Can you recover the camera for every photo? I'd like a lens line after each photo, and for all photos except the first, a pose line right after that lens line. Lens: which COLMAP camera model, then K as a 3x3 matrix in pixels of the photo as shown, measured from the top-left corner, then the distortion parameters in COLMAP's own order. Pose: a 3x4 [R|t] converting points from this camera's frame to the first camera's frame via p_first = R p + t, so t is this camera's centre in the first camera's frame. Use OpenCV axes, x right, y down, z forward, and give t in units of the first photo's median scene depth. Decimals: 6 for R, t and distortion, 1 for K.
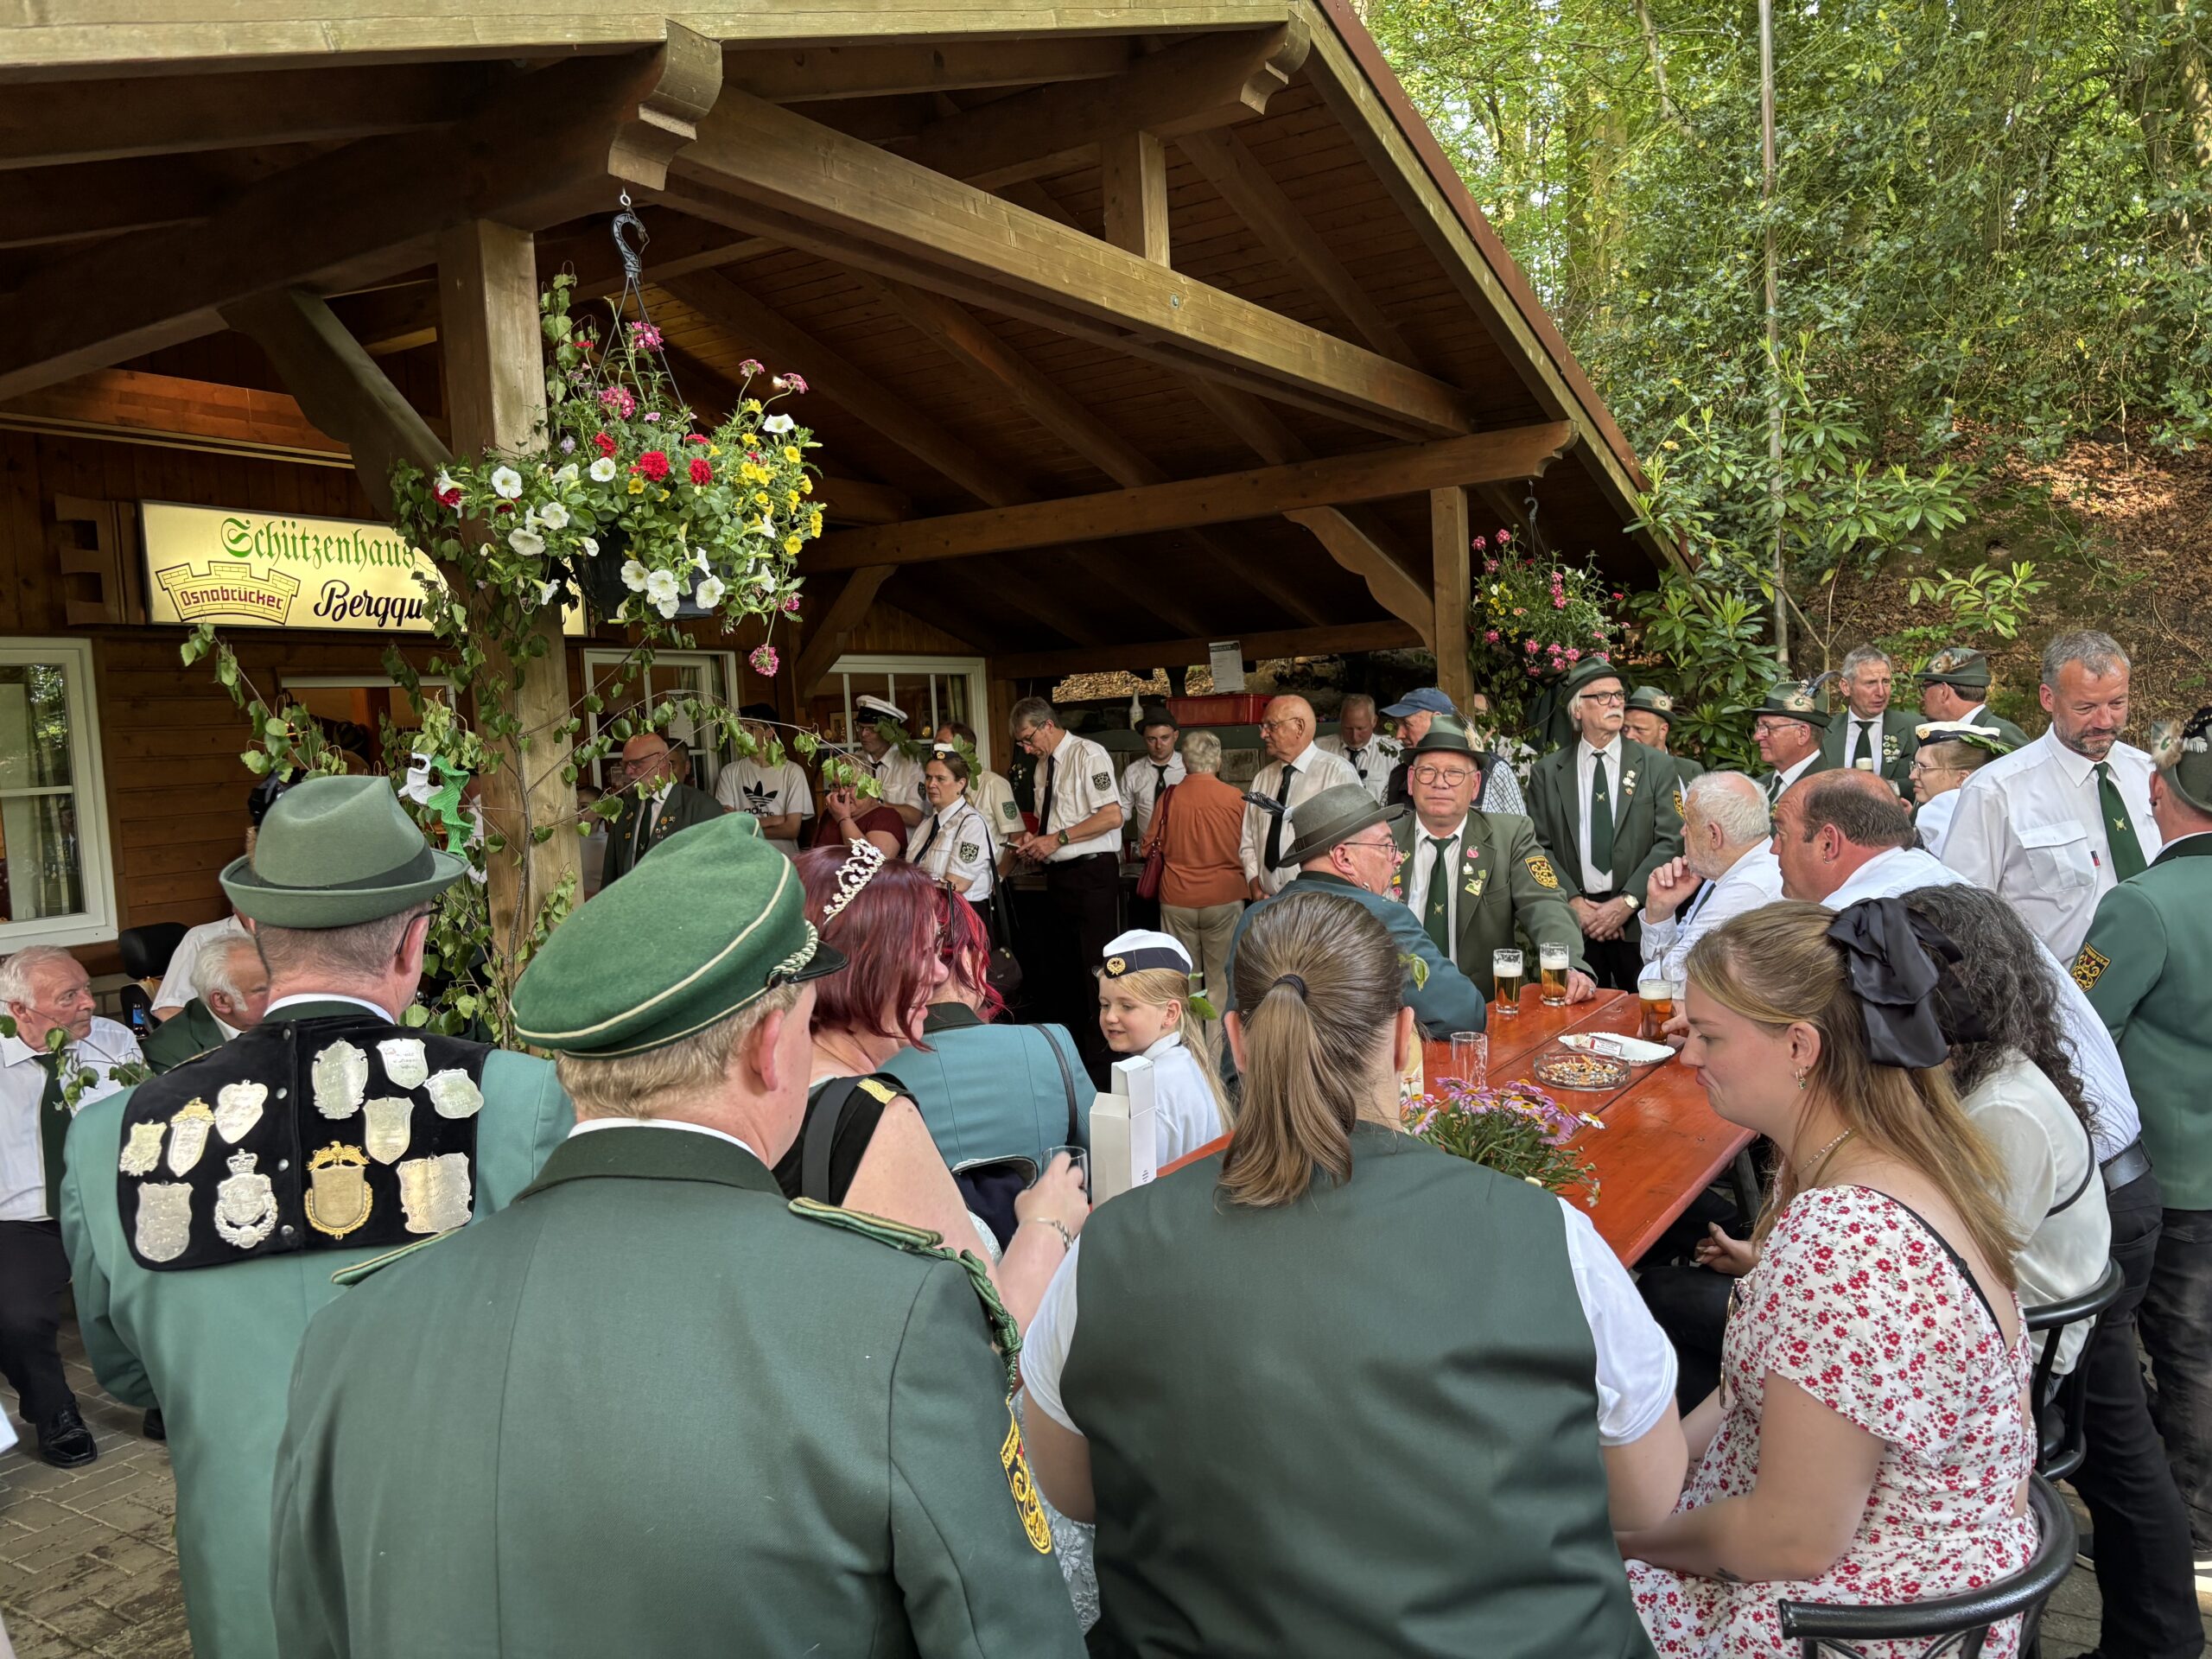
lens RADIAL K [[1715.5, 0, 1106.0], [0, 1715.5, 829.5], [0, 0, 1]] dist [0.009719, 0.000859]
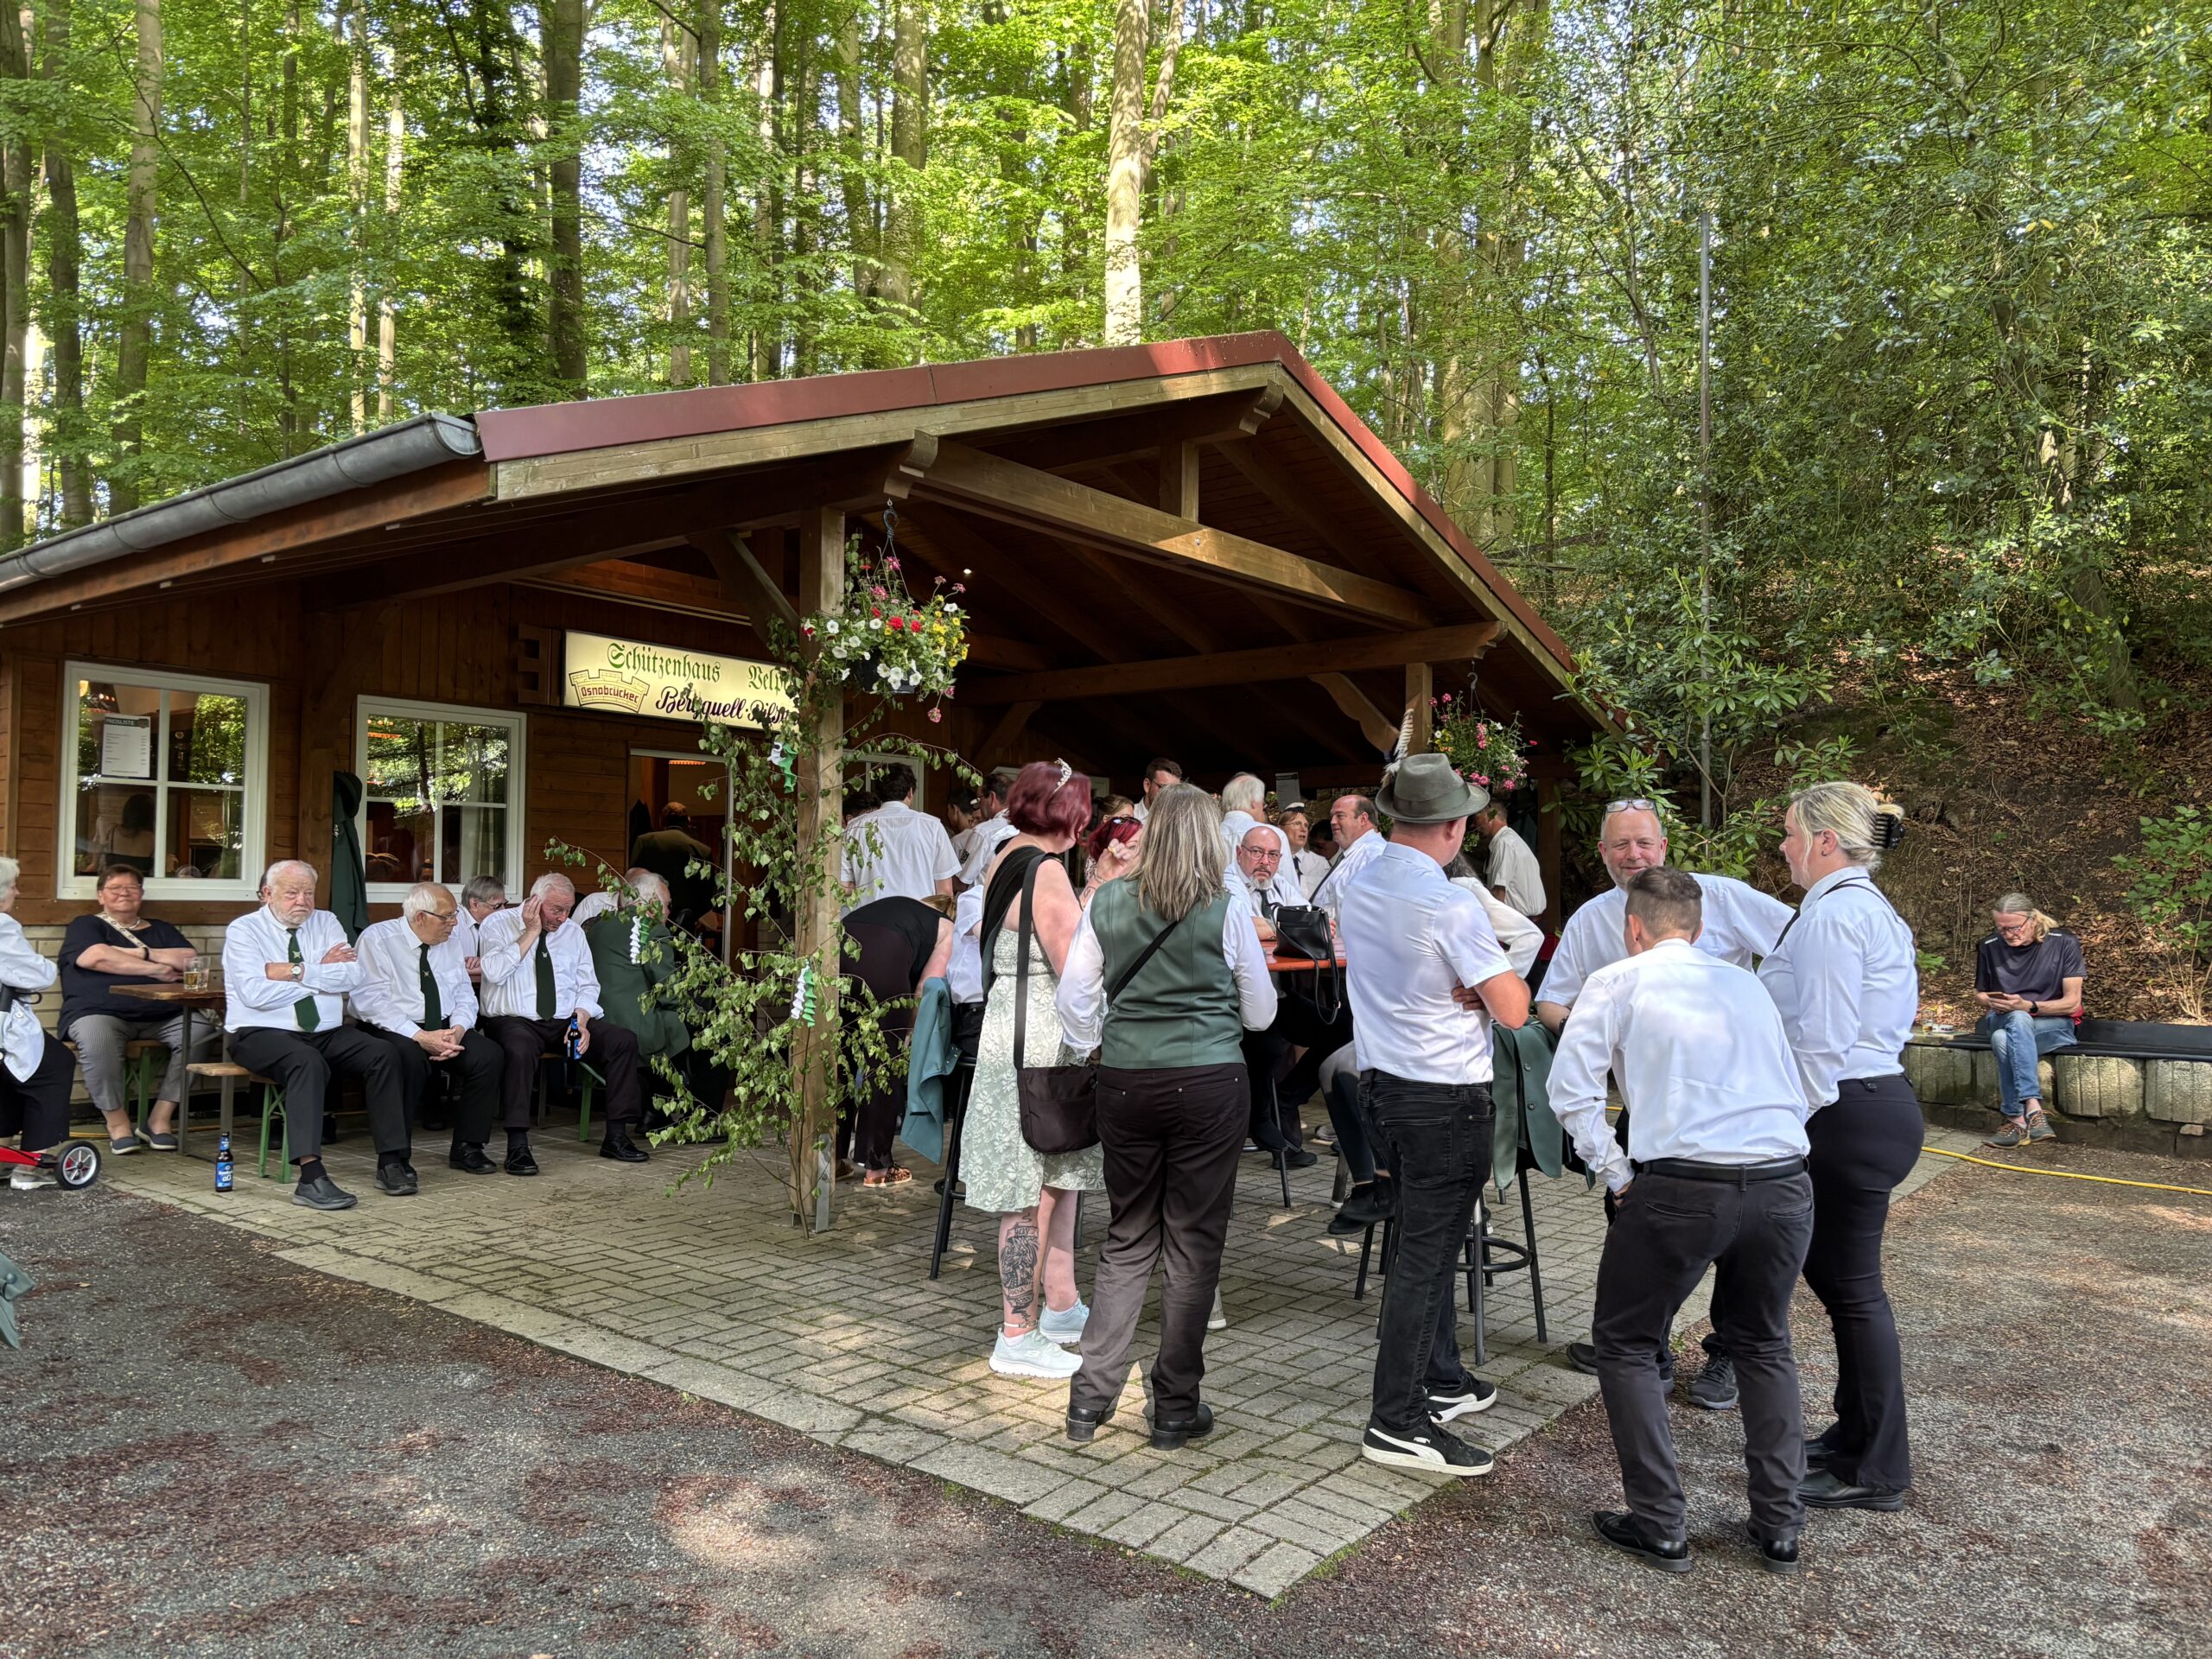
lens RADIAL K [[1687.4, 0, 1106.0], [0, 1687.4, 829.5], [0, 0, 1]] dist [0.078158, -0.082496]
pose [[0.993115, 0.058250, -0.101630, 0.111433], [-0.067766, 0.993372, -0.092840, 0.107072], [0.095548, 0.099088, 0.990481, -0.503034]]
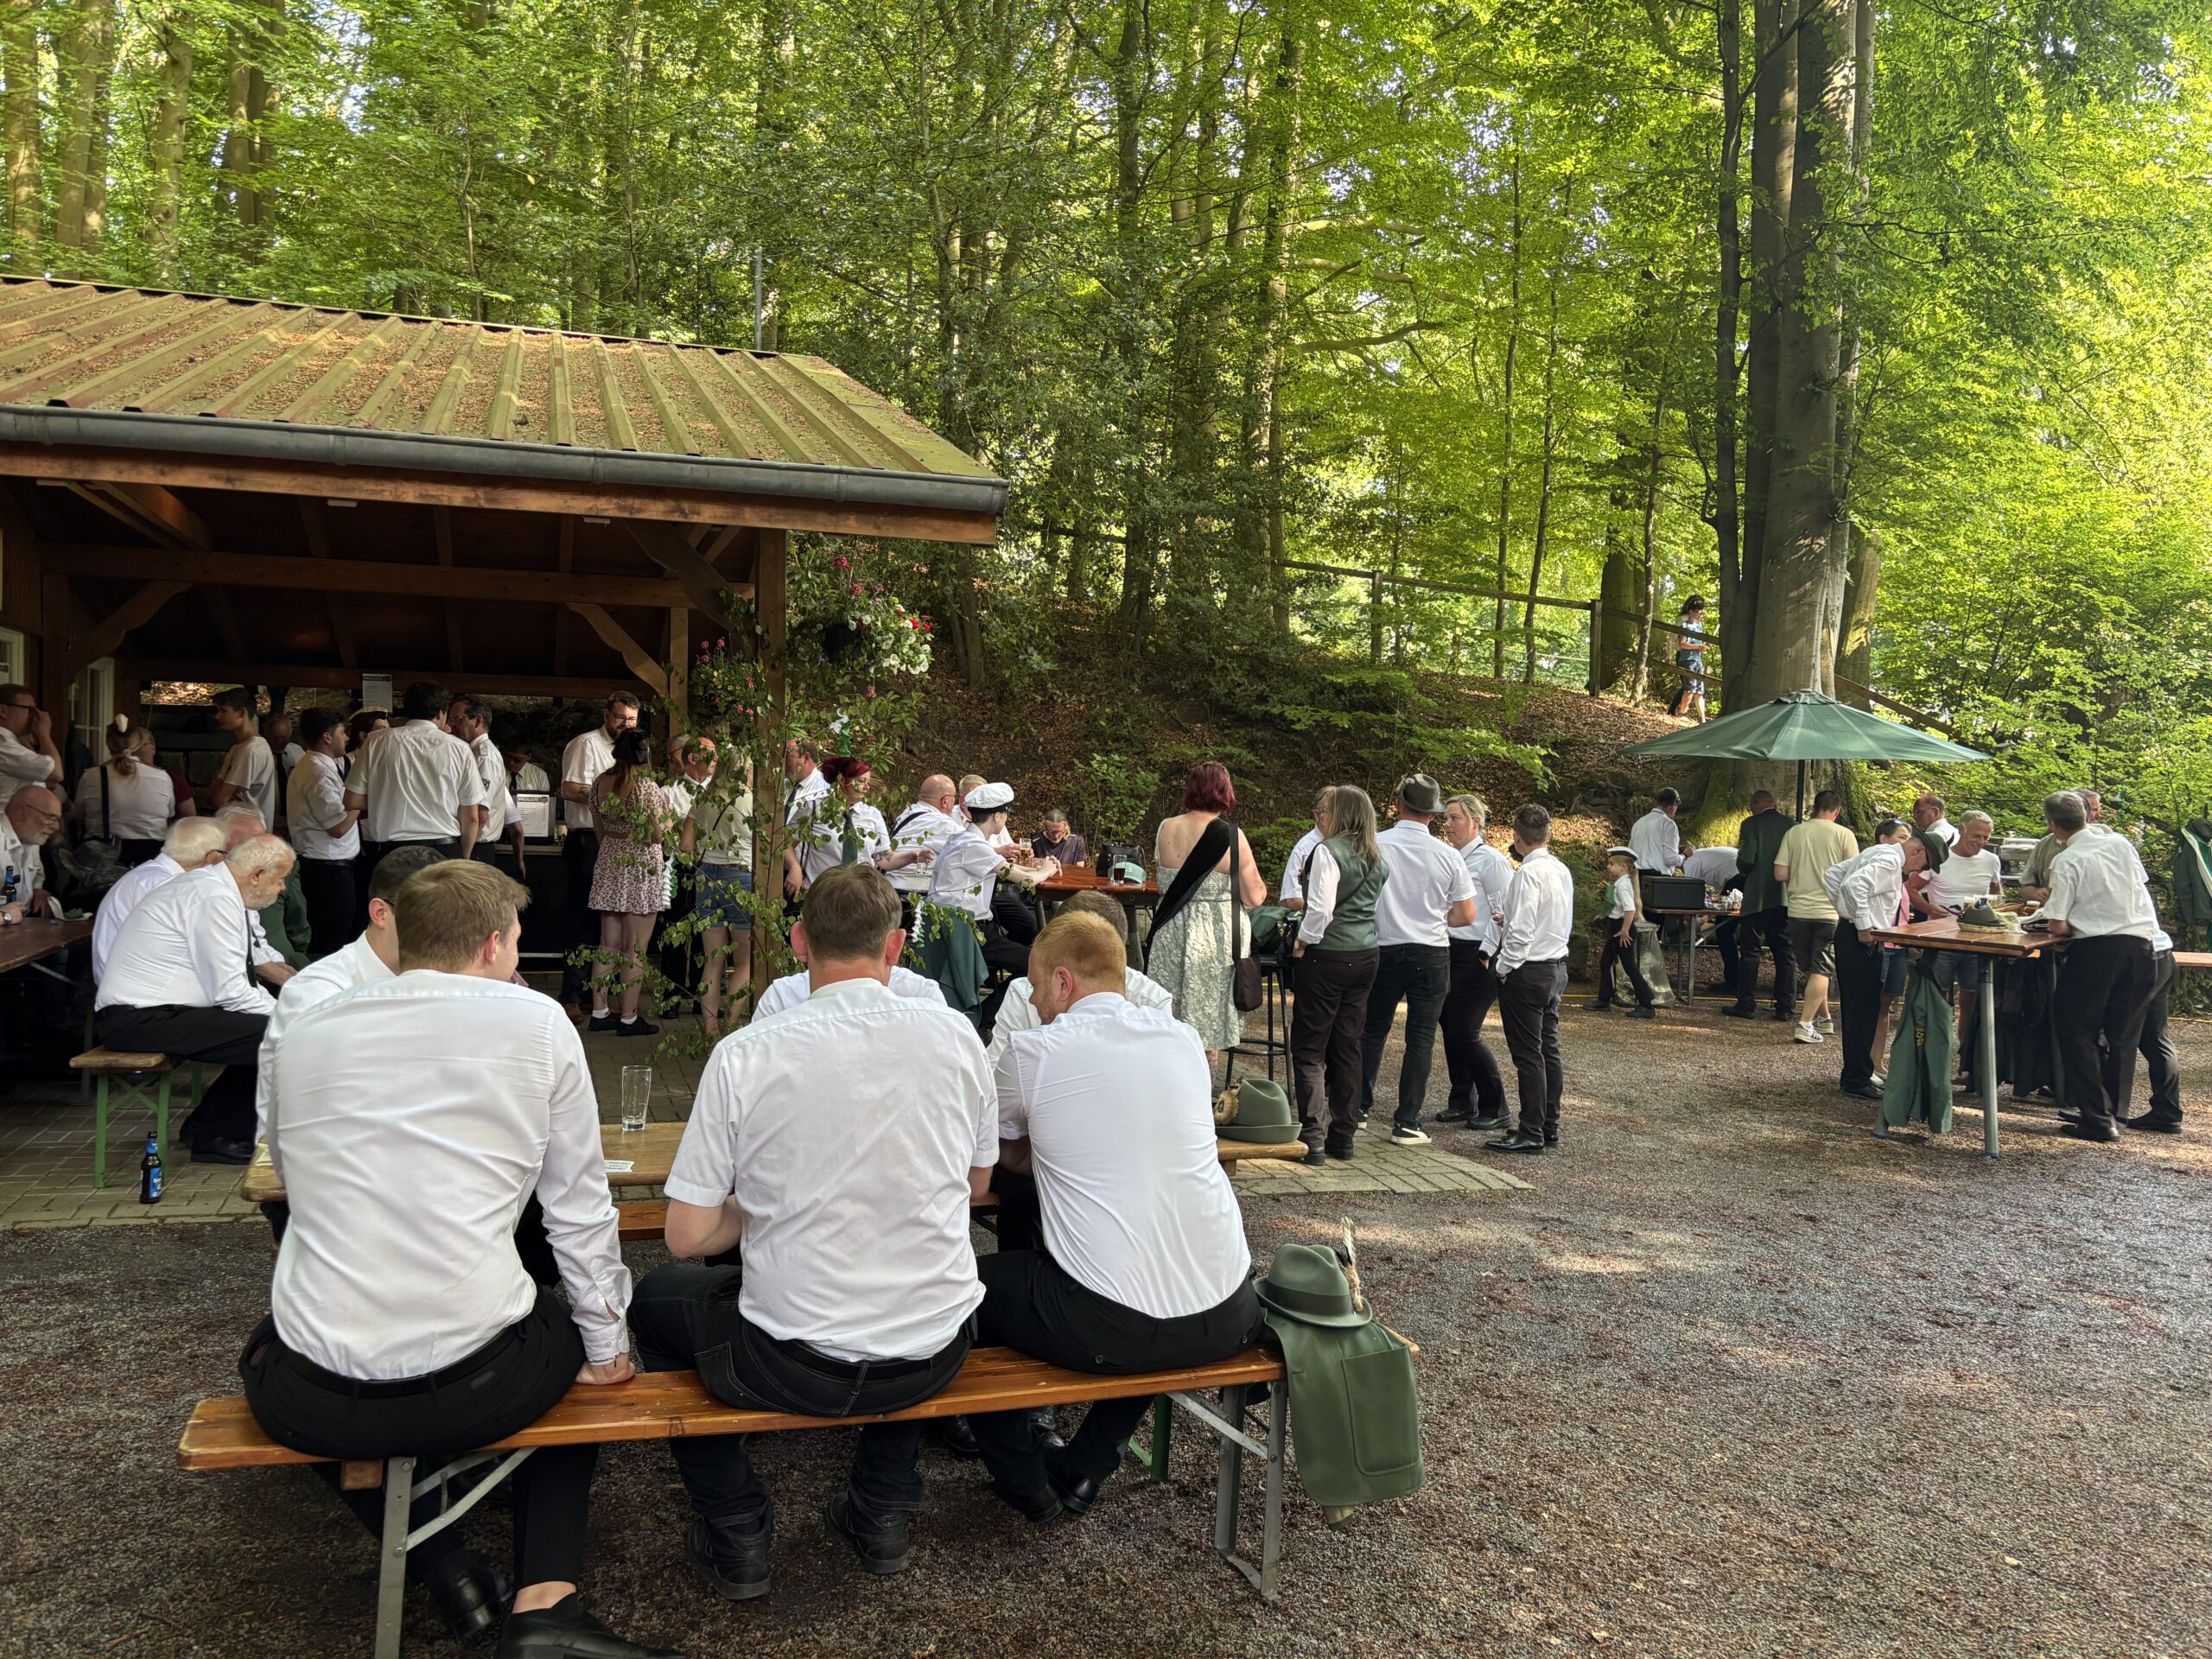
lens RADIAL K [[1687.4, 0, 1106.0], [0, 1687.4, 829.5], [0, 0, 1]] dist [0.078158, -0.082496]
pose [[0.607586, 0.052324, 0.792529, -0.996664], [-0.007999, 0.998180, -0.059768, 0.131732], [-0.794214, 0.029975, 0.606899, -0.386826]]
